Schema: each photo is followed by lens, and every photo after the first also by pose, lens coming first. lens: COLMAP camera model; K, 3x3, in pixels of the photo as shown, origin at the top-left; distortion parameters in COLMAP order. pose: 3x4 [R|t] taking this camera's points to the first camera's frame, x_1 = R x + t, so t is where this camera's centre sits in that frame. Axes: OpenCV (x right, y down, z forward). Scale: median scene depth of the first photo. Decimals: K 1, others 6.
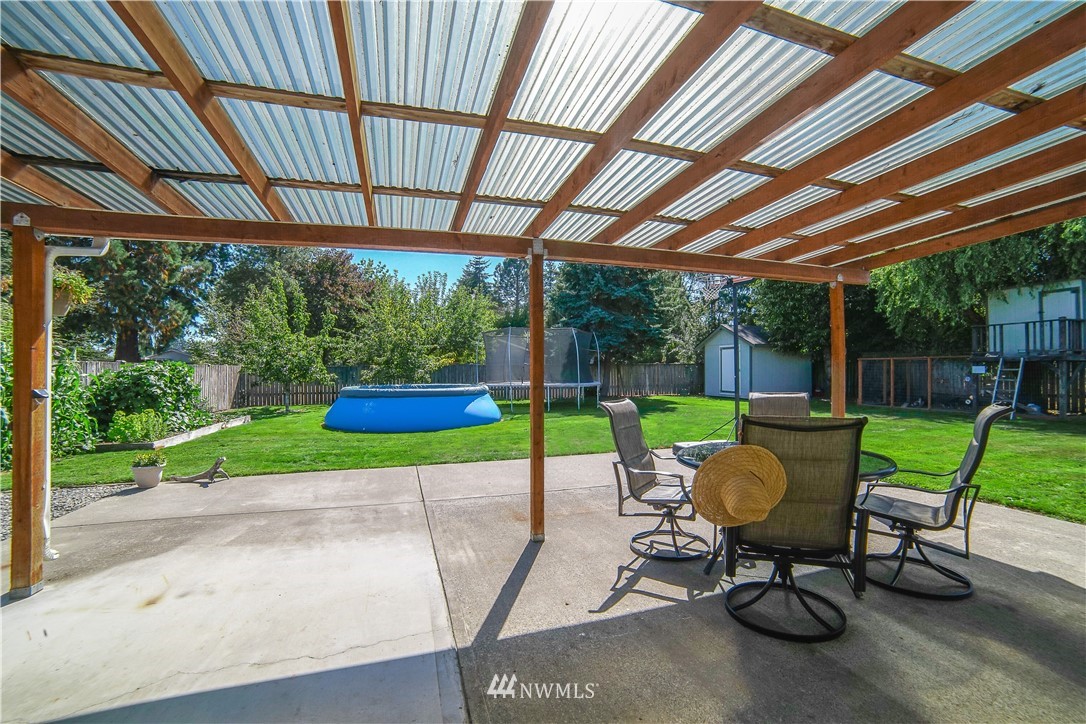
lens RADIAL K [[447.5, 0, 543.0], [0, 447.5, 362.0], [0, 0, 1]] dist [-0.099888, 0.032767]
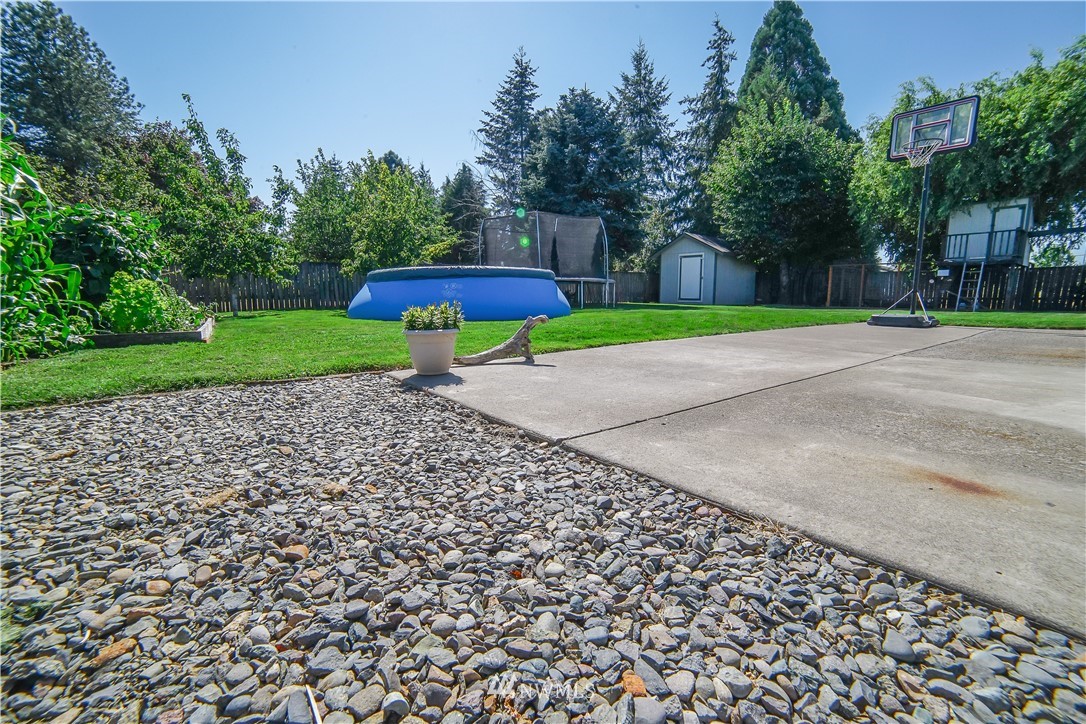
lens RADIAL K [[447.5, 0, 543.0], [0, 447.5, 362.0], [0, 0, 1]] dist [-0.099888, 0.032767]
pose [[0.947784, -0.042274, 0.316098, -0.356883], [-0.009834, 0.986830, 0.161462, 0.072986], [-0.318761, -0.156139, 0.934886, 0.170658]]
